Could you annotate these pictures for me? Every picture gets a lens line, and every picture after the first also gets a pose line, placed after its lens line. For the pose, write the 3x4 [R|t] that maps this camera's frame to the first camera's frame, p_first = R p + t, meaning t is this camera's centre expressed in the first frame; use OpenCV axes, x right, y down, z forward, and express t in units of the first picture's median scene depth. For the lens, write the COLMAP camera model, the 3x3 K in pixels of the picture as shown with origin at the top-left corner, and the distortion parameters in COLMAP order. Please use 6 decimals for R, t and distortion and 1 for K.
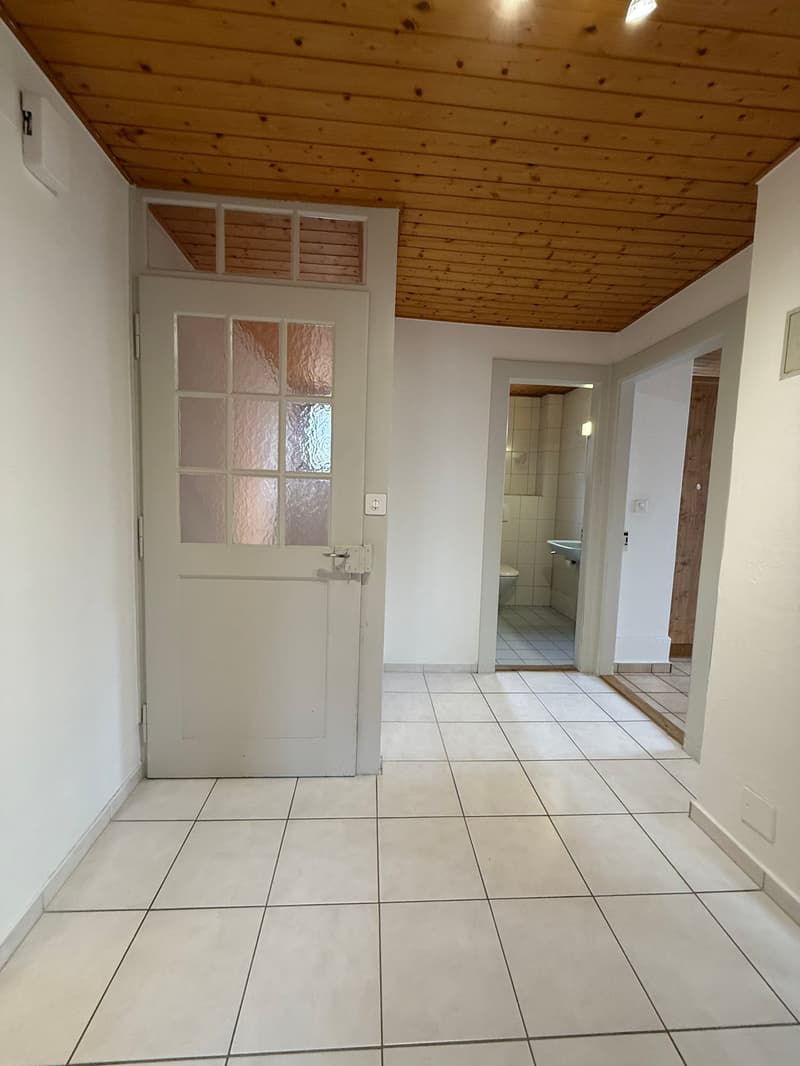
lens RADIAL K [[424.9, 0, 399.4], [0, 424.9, 530.3], [0, 0, 1]] dist [-0.001681, 0.000105]
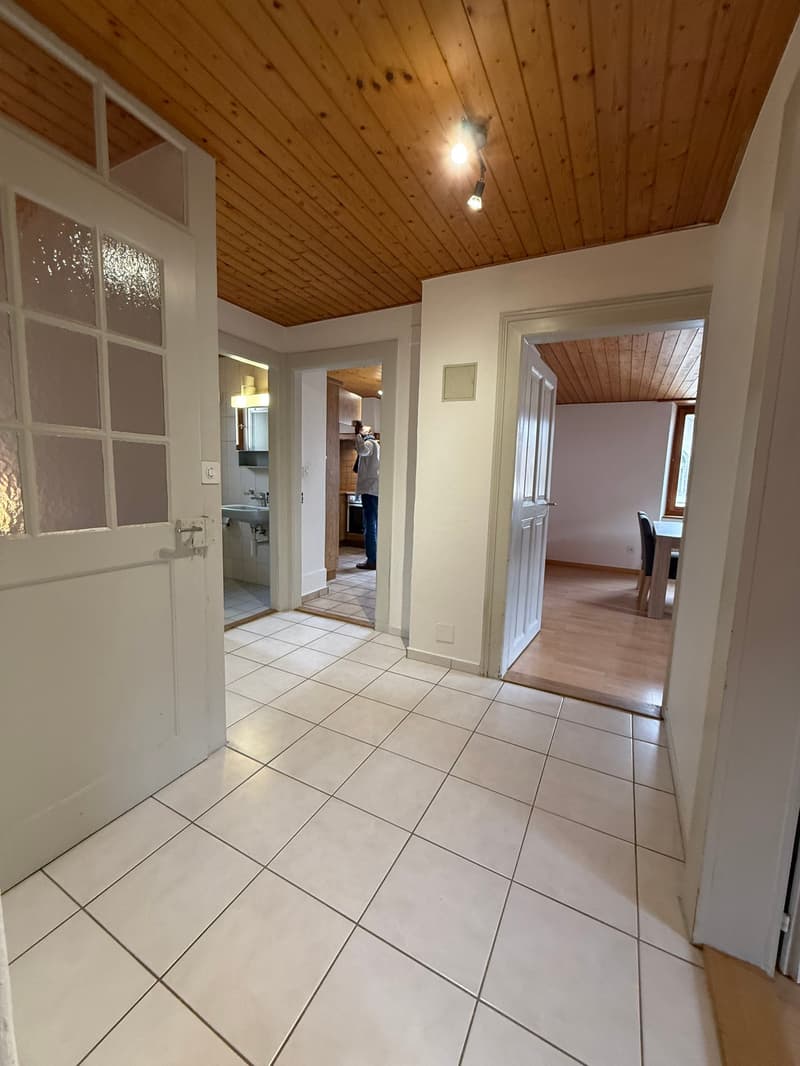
lens RADIAL K [[424.9, 0, 399.4], [0, 424.9, 530.3], [0, 0, 1]] dist [-0.001681, 0.000105]
pose [[0.524750, -0.127298, 0.841685, -0.649978], [0.061680, 0.991842, 0.111553, -0.012852], [-0.849019, -0.006622, 0.528321, 0.133678]]
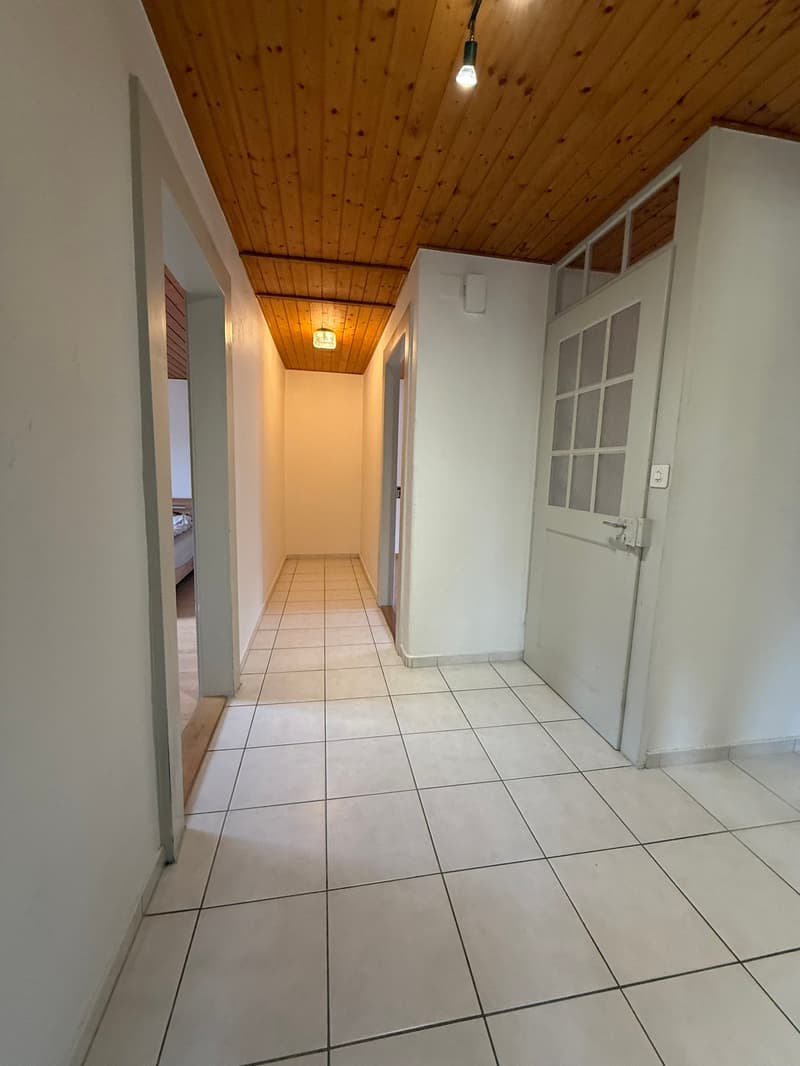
lens RADIAL K [[424.9, 0, 399.4], [0, 424.9, 530.3], [0, 0, 1]] dist [-0.001681, 0.000105]
pose [[0.107938, 0.108134, -0.988259, 0.806873], [-0.114559, 0.988798, 0.095680, 0.032090], [0.987535, 0.102886, 0.119117, 0.340605]]
